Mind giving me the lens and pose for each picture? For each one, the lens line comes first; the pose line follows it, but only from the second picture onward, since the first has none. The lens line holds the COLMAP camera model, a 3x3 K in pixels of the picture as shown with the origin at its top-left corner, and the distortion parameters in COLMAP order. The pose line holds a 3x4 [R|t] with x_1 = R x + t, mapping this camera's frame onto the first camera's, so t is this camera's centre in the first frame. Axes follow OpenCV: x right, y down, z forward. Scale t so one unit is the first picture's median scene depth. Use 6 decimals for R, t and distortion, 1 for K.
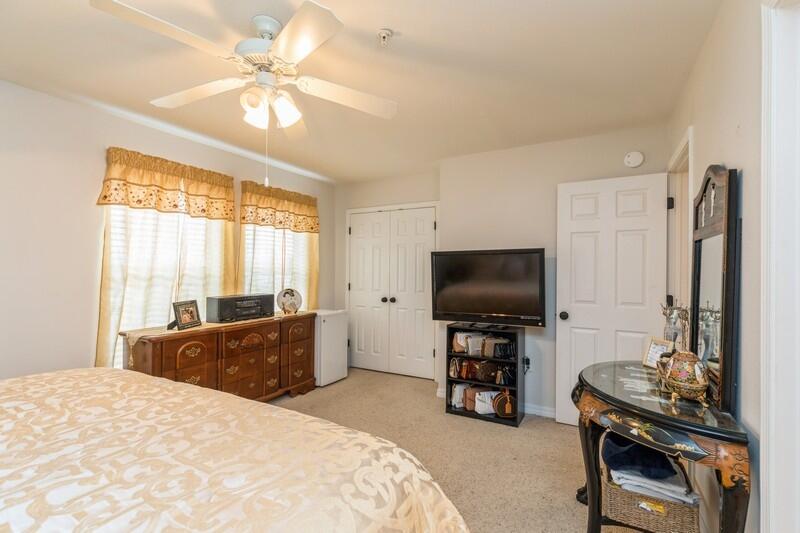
lens RADIAL K [[360.5, 0, 406.5], [0, 360.5, 270.2], [0, 0, 1]] dist [0.001083, 0.000605]
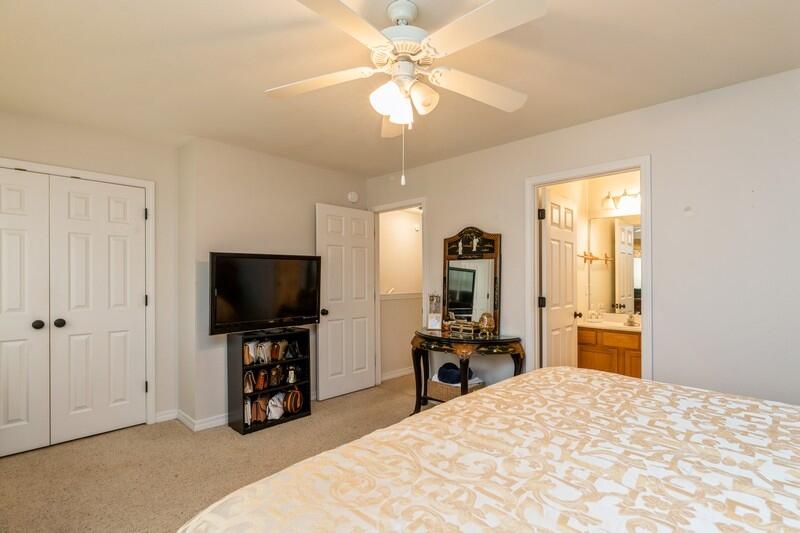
lens RADIAL K [[379.3, 0, 397.2], [0, 379.3, 279.0], [0, 0, 1]] dist [-0.001006, 0.000138]
pose [[0.274398, -0.008567, 0.961578, -0.709067], [-0.004355, 0.999939, 0.010151, -0.000892], [-0.961606, -0.006973, 0.274344, 0.395681]]
